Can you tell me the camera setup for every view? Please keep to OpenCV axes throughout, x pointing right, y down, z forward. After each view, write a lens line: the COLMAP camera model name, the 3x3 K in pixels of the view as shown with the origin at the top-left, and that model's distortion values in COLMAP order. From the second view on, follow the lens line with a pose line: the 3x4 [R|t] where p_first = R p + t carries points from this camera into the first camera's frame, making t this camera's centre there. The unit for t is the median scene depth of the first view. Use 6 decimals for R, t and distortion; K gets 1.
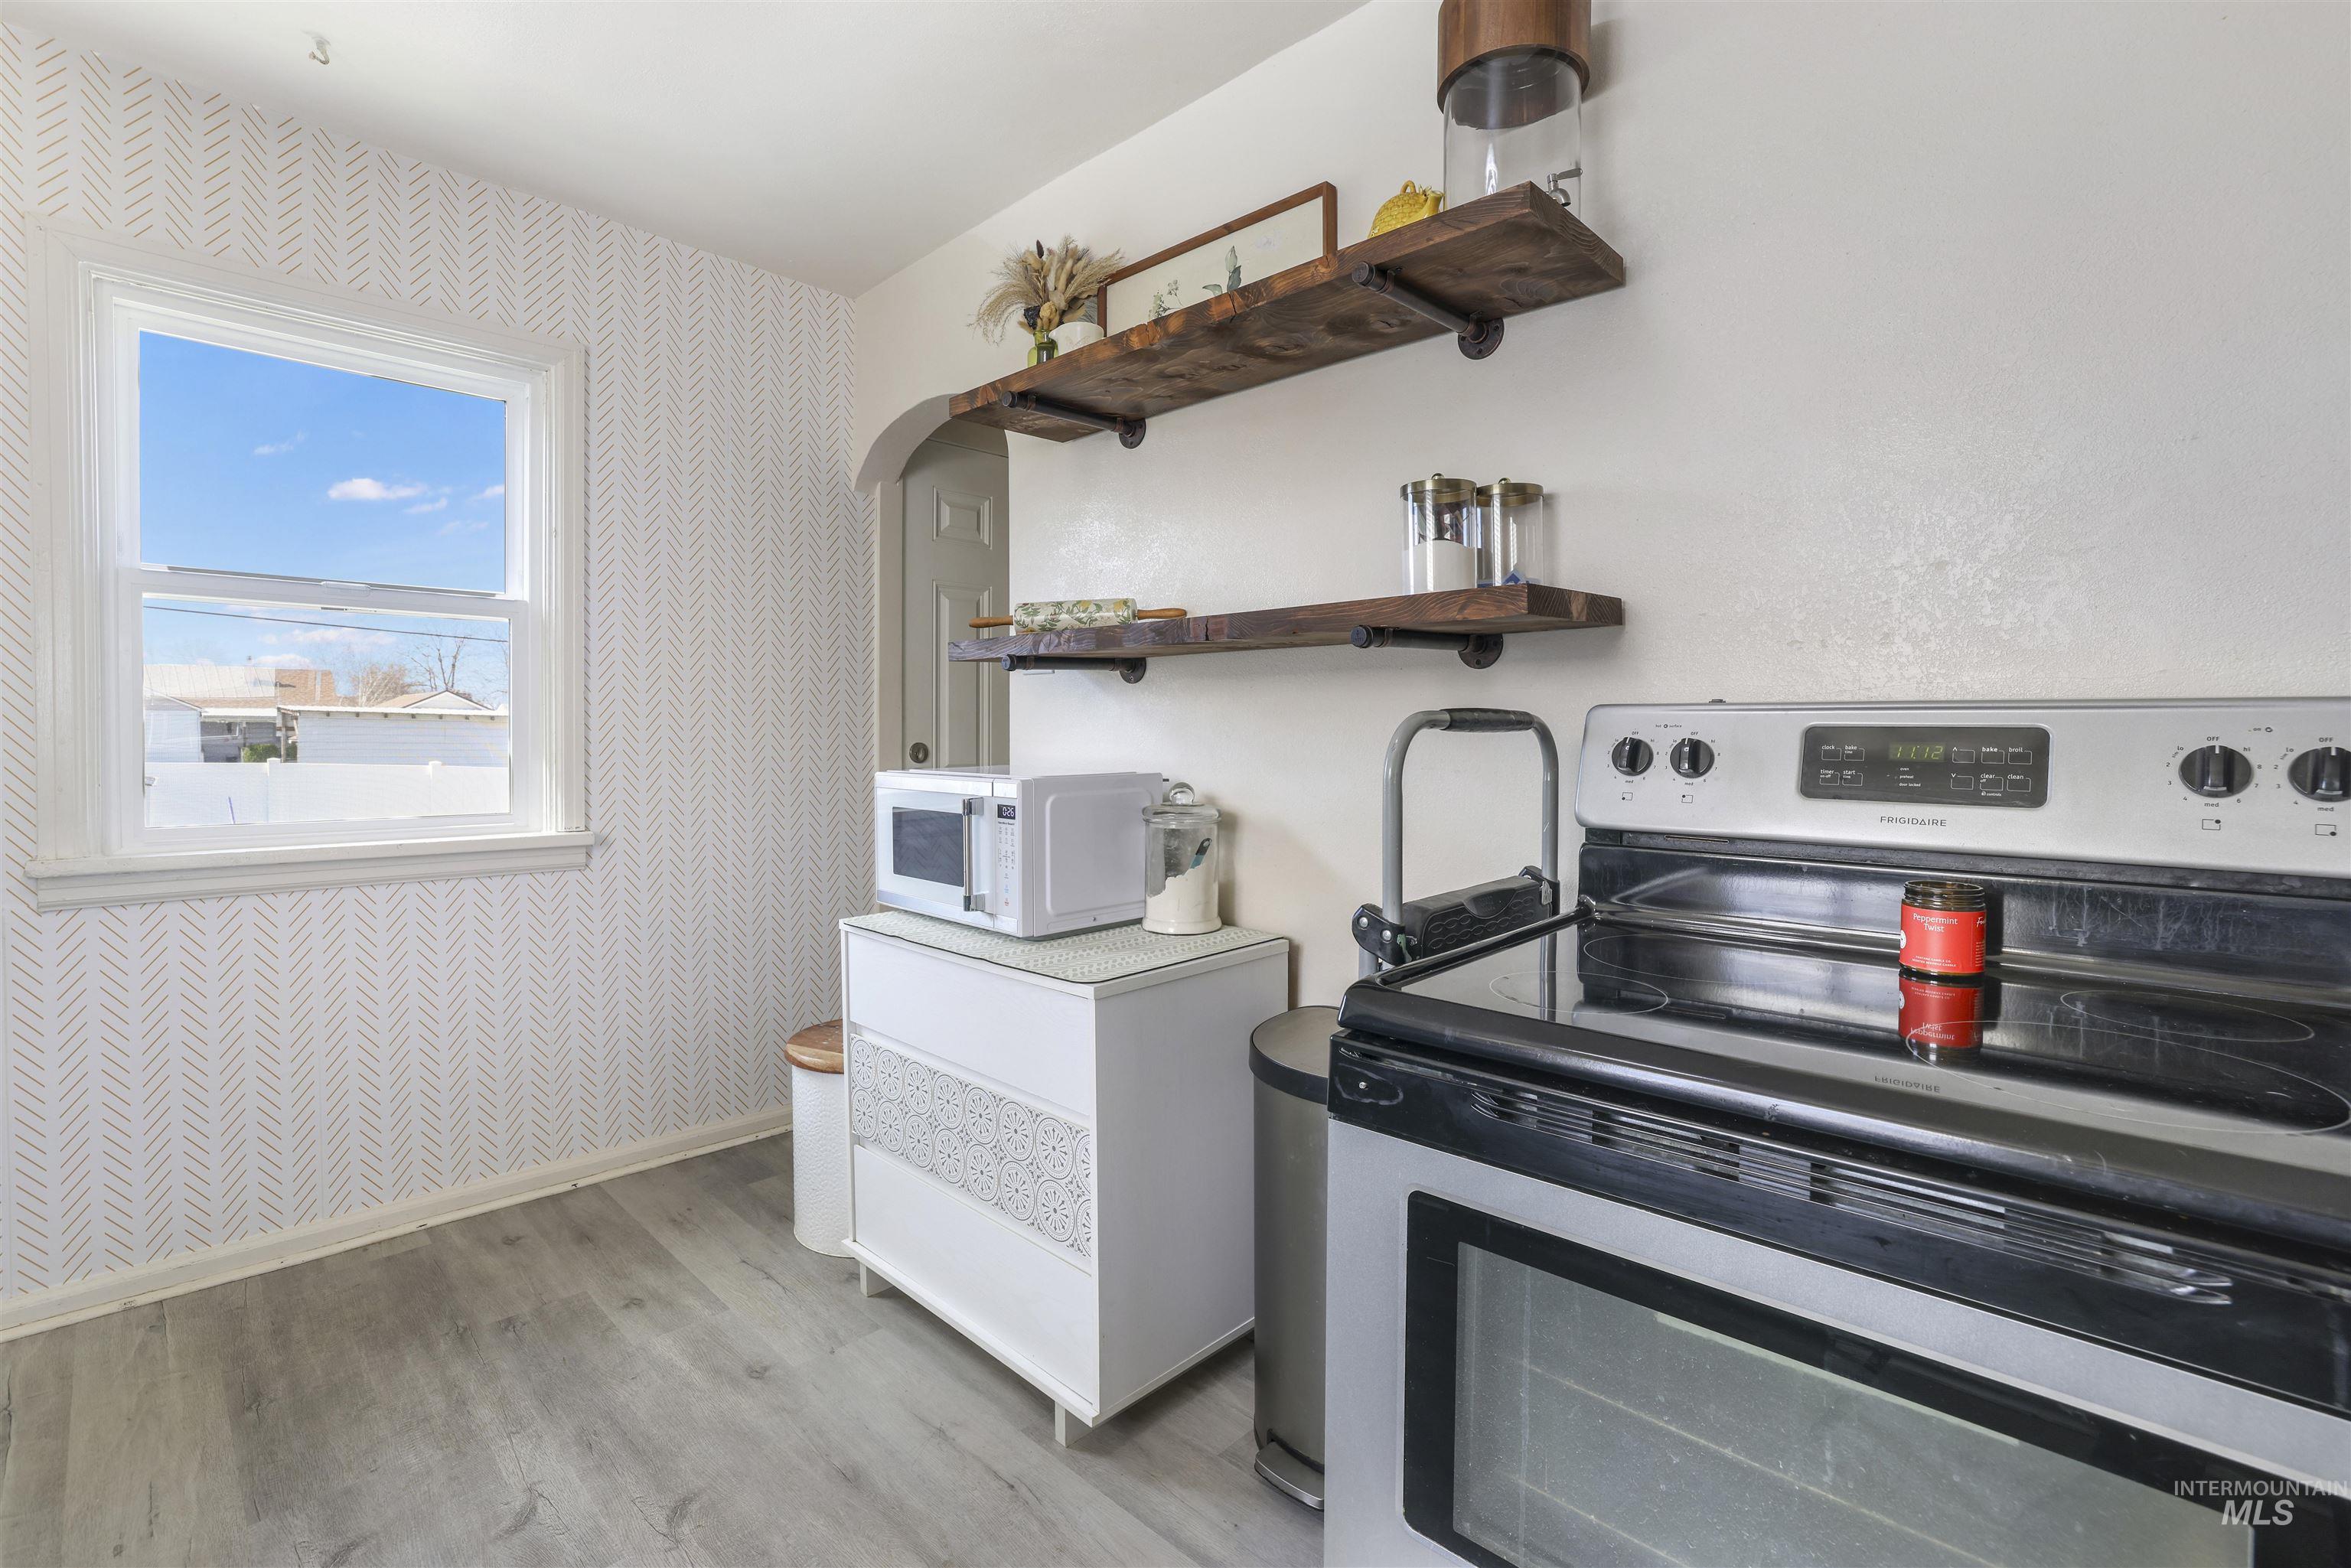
lens RADIAL K [[1070.8, 0, 1201.0], [0, 1070.8, 759.3], [0, 0, 1]] dist [-0.036644, 0.012005]
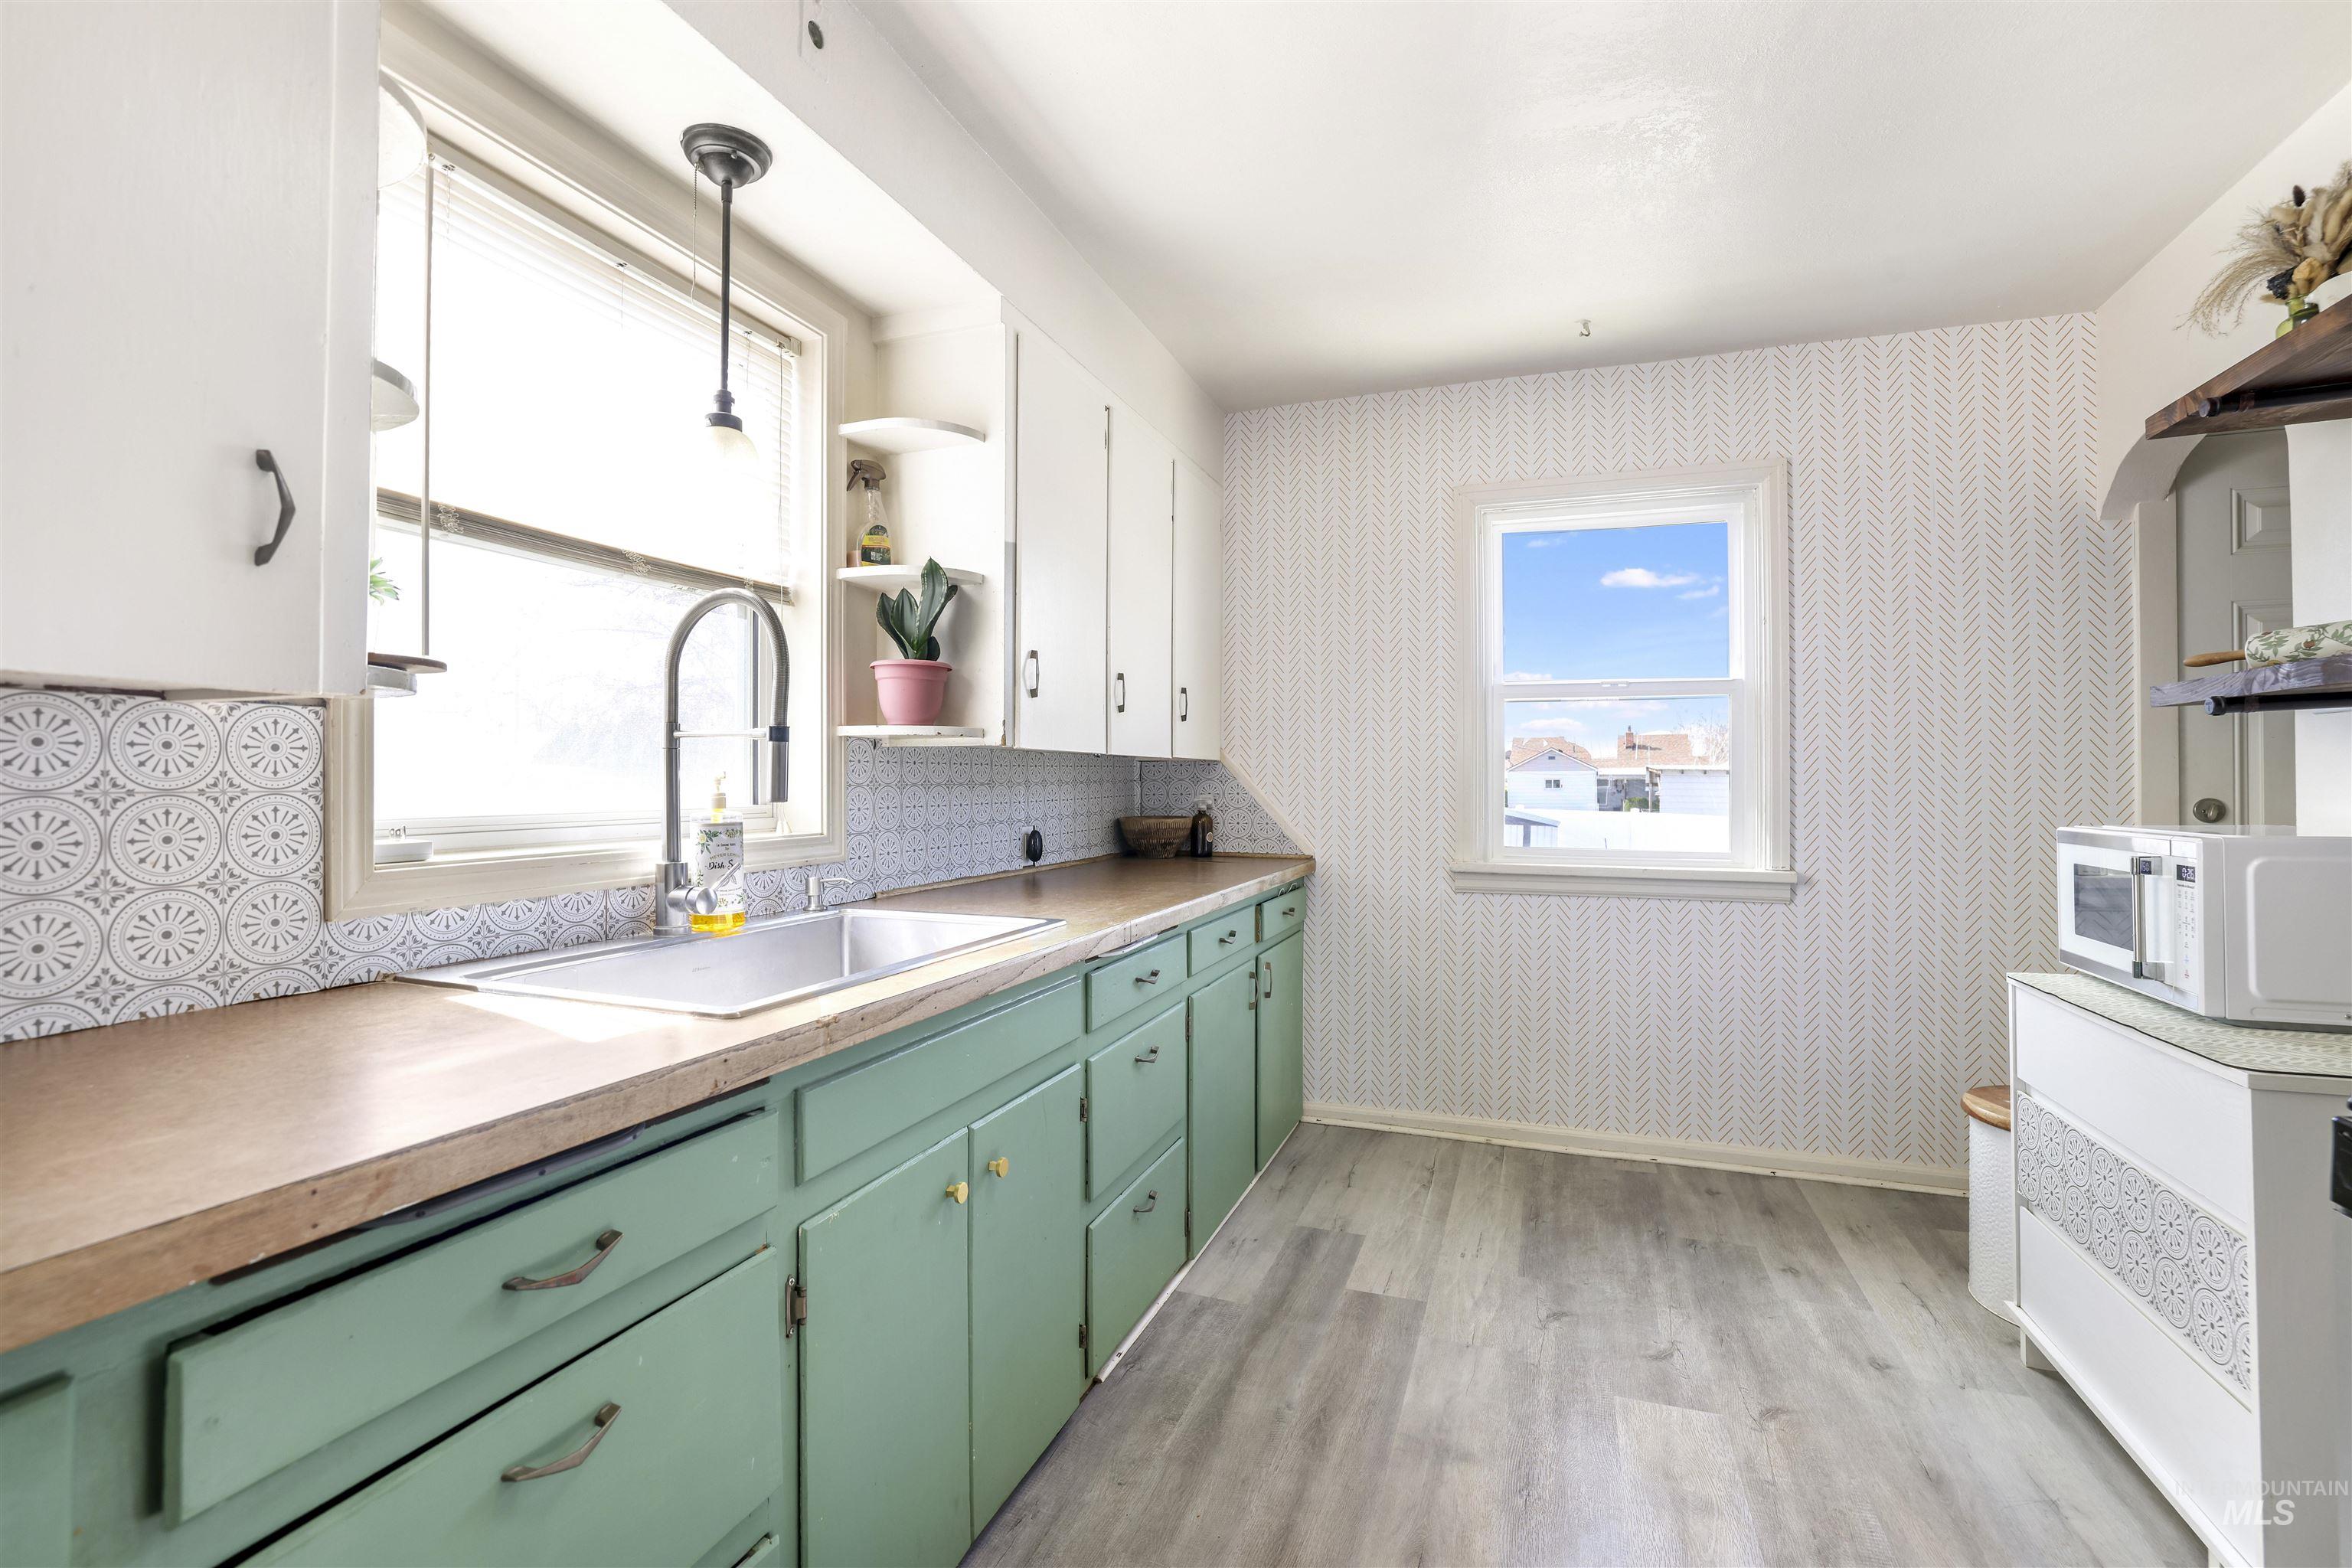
lens RADIAL K [[1071.3, 0, 1166.7], [0, 1071.3, 781.7], [0, 0, 1]] dist [-0.036644, 0.012005]
pose [[0.408300, -0.006373, -0.912825, 0.238487], [-0.022275, 0.999608, -0.016943, 0.005564], [0.912576, 0.027251, 0.407998, -0.122950]]
